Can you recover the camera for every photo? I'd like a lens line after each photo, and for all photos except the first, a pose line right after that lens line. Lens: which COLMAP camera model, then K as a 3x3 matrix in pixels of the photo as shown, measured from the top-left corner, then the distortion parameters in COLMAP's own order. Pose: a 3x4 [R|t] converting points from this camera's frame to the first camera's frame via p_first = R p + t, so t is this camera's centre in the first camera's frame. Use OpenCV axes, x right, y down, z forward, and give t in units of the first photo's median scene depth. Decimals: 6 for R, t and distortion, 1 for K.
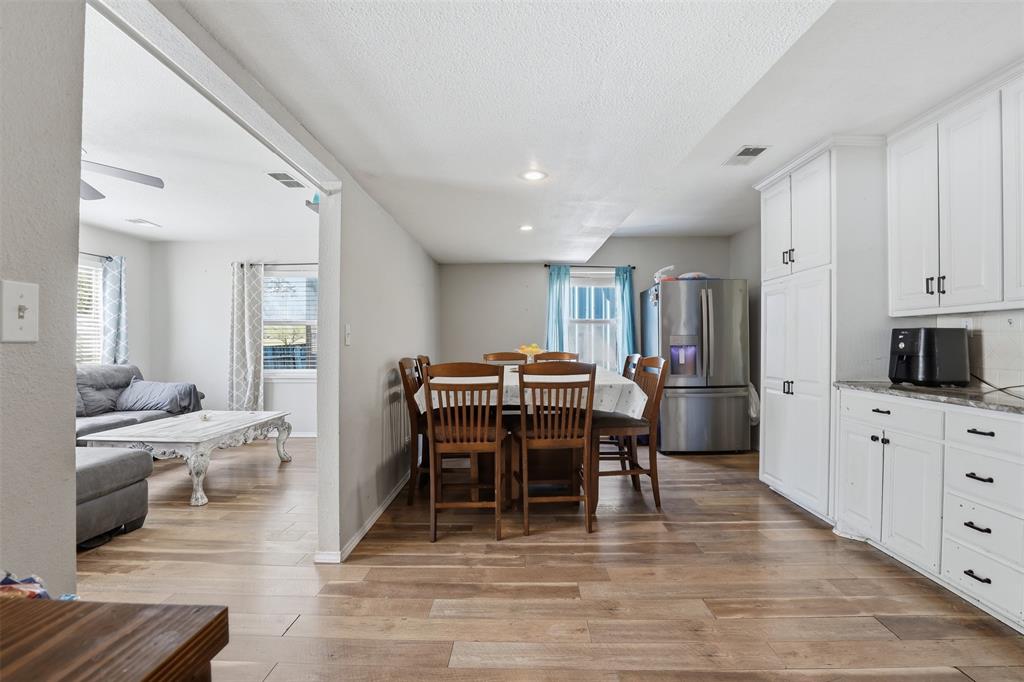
lens RADIAL K [[483.2, 0, 512.5], [0, 483.2, 341.1], [0, 0, 1]] dist [-0.029376, 0.003839]
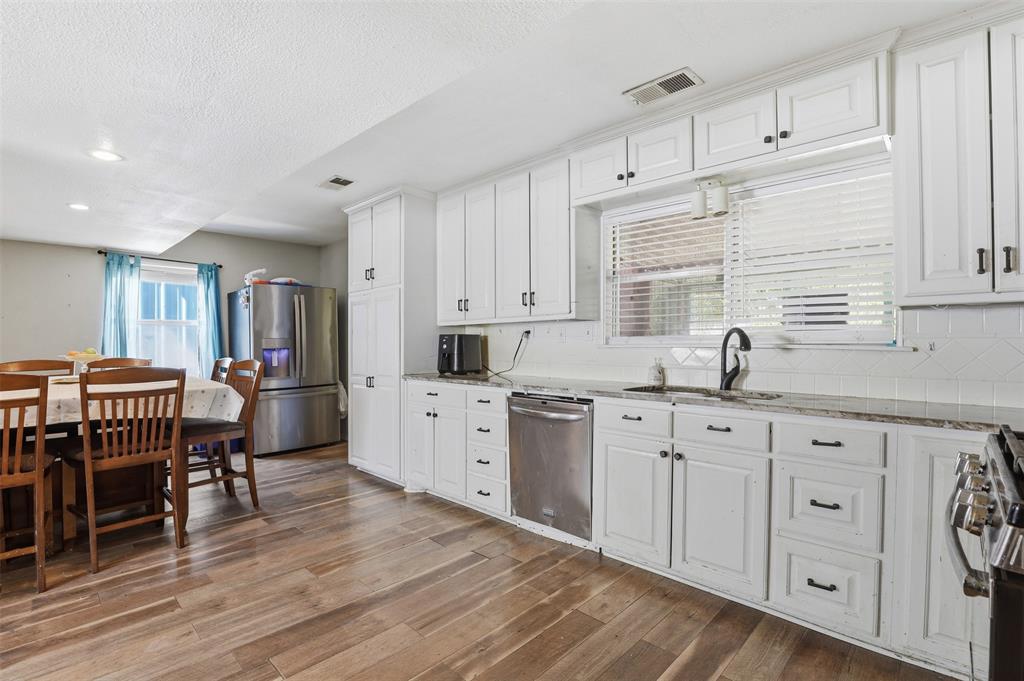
lens RADIAL K [[483.2, 0, 523.2], [0, 483.2, 344.7], [0, 0, 1]] dist [-0.029376, 0.003839]
pose [[0.674437, -0.005681, 0.738311, -0.073252], [0.003852, 0.999984, 0.004176, -0.001318], [-0.738322, 0.000027, 0.674448, -0.126826]]
